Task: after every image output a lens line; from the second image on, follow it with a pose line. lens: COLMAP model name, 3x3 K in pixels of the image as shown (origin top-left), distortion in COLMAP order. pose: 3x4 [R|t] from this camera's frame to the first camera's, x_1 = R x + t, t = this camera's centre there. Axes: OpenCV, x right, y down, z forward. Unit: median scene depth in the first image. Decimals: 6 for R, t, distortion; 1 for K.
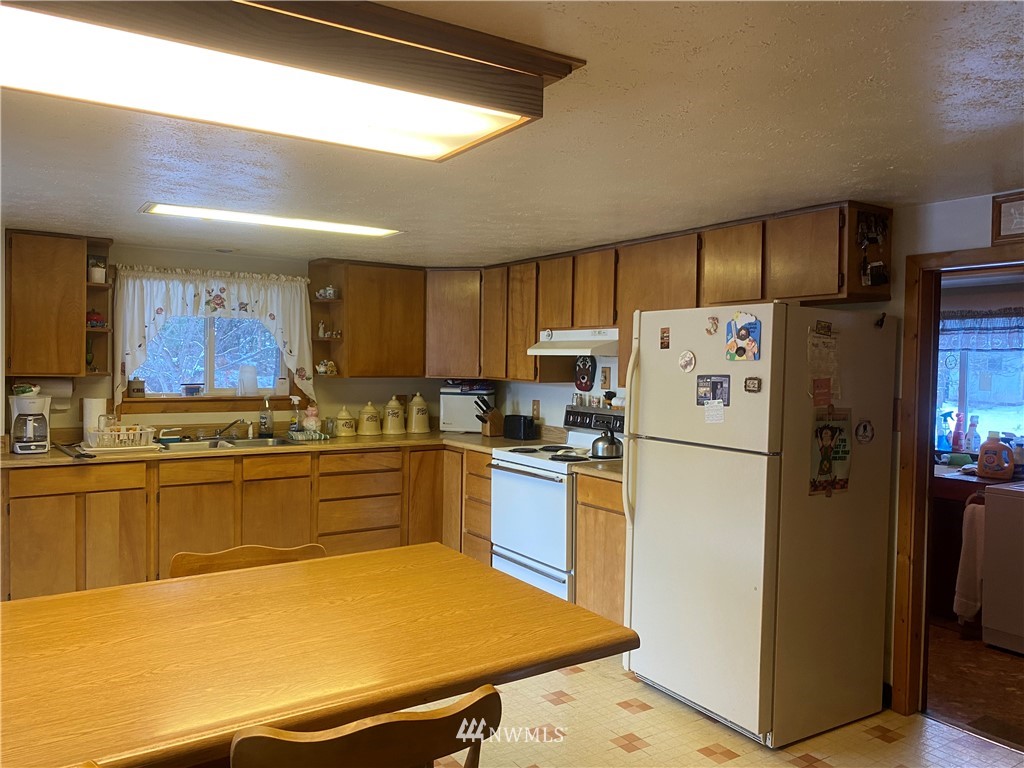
lens RADIAL K [[774.1, 0, 517.2], [0, 774.1, 383.0], [0, 0, 1]] dist [0.041409, -0.055881]
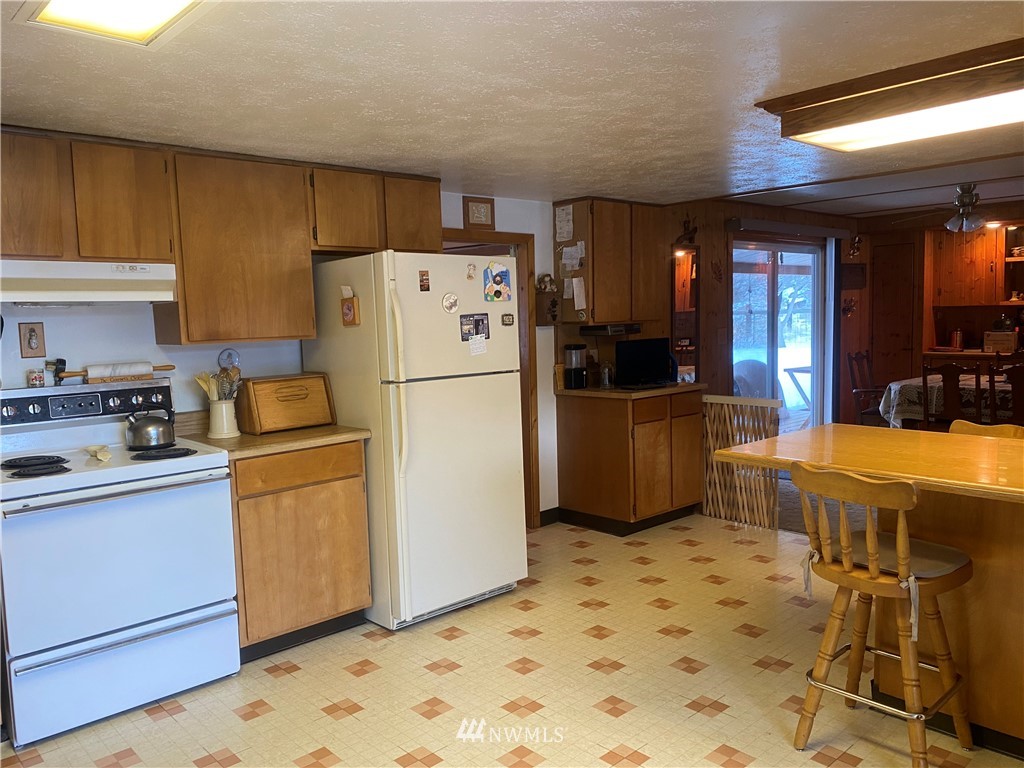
lens RADIAL K [[774.1, 0, 511.3], [0, 774.1, 381.3], [0, 0, 1]] dist [0.041409, -0.055881]
pose [[-0.168827, -0.091195, 0.981418, -0.925225], [0.056760, 0.993159, 0.102050, -0.025820], [-0.984010, 0.072934, -0.162496, 1.151473]]
